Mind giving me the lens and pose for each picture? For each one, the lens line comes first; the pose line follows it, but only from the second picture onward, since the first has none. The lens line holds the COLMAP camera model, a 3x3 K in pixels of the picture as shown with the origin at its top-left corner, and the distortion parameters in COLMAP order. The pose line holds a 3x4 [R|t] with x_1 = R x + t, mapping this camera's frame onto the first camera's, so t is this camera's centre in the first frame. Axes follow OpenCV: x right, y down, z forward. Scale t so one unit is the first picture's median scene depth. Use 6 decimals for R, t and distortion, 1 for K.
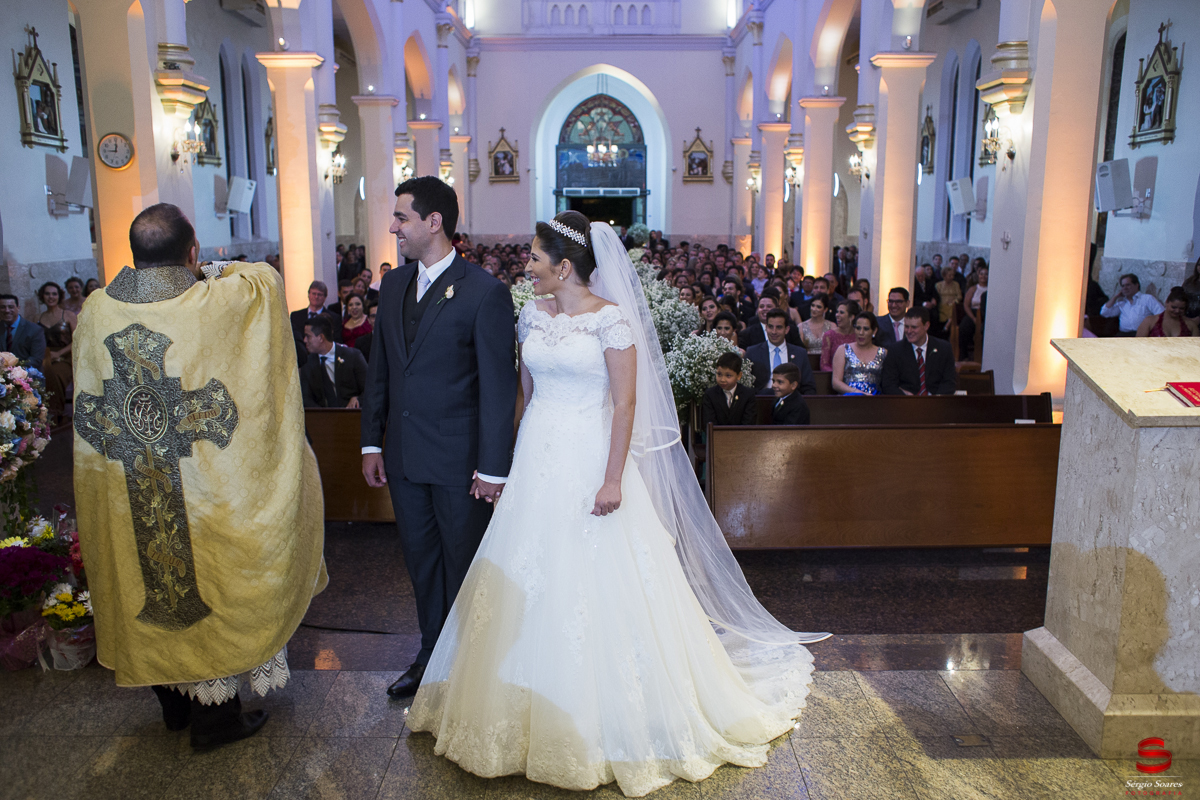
lens RADIAL K [[958.9, 0, 601.0], [0, 958.9, 399.0], [0, 0, 1]] dist [-0.045098, 0.031751]
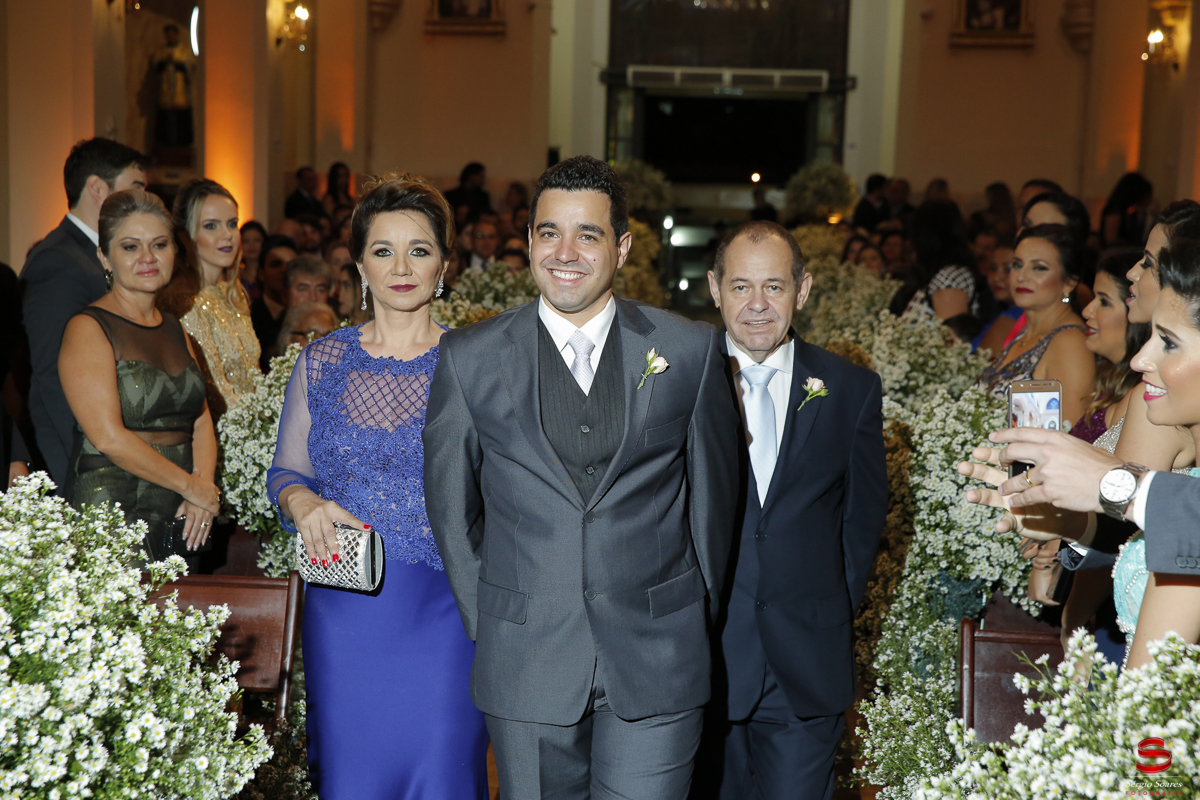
lens RADIAL K [[2199.6, 0, 596.3], [0, 2199.6, 397.5], [0, 0, 1]] dist [0.167654, 0.000000]
pose [[0.997634, 0.037865, -0.057376, 0.004605], [-0.042470, 0.995785, -0.081297, -0.019638], [0.054056, 0.083542, 0.995037, 0.161378]]
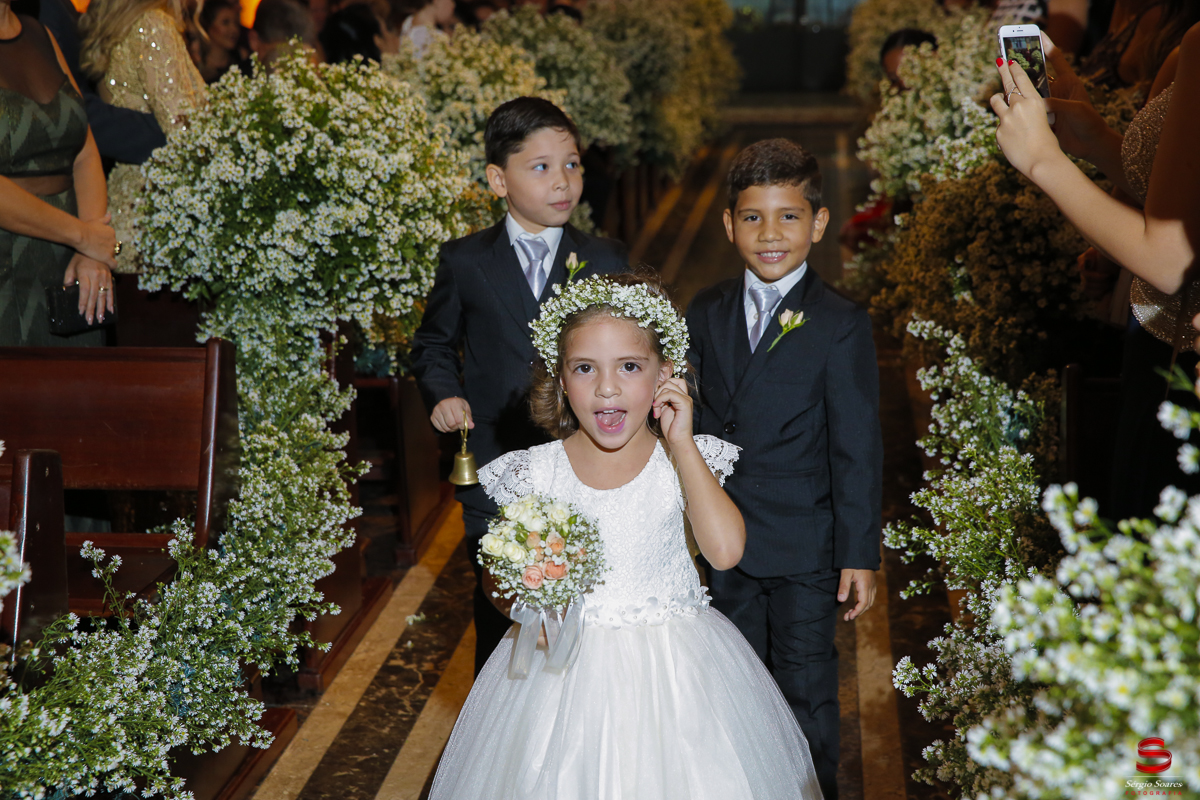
lens RADIAL K [[2199.6, 0, 604.4], [0, 2199.6, 405.5], [0, 0, 1]] dist [0.167654, 0.000000]
pose [[0.995394, 0.012434, -0.095060, 0.008825], [-0.011359, 0.999865, 0.011839, -0.016829], [0.095195, -0.010705, 0.995401, 0.200849]]
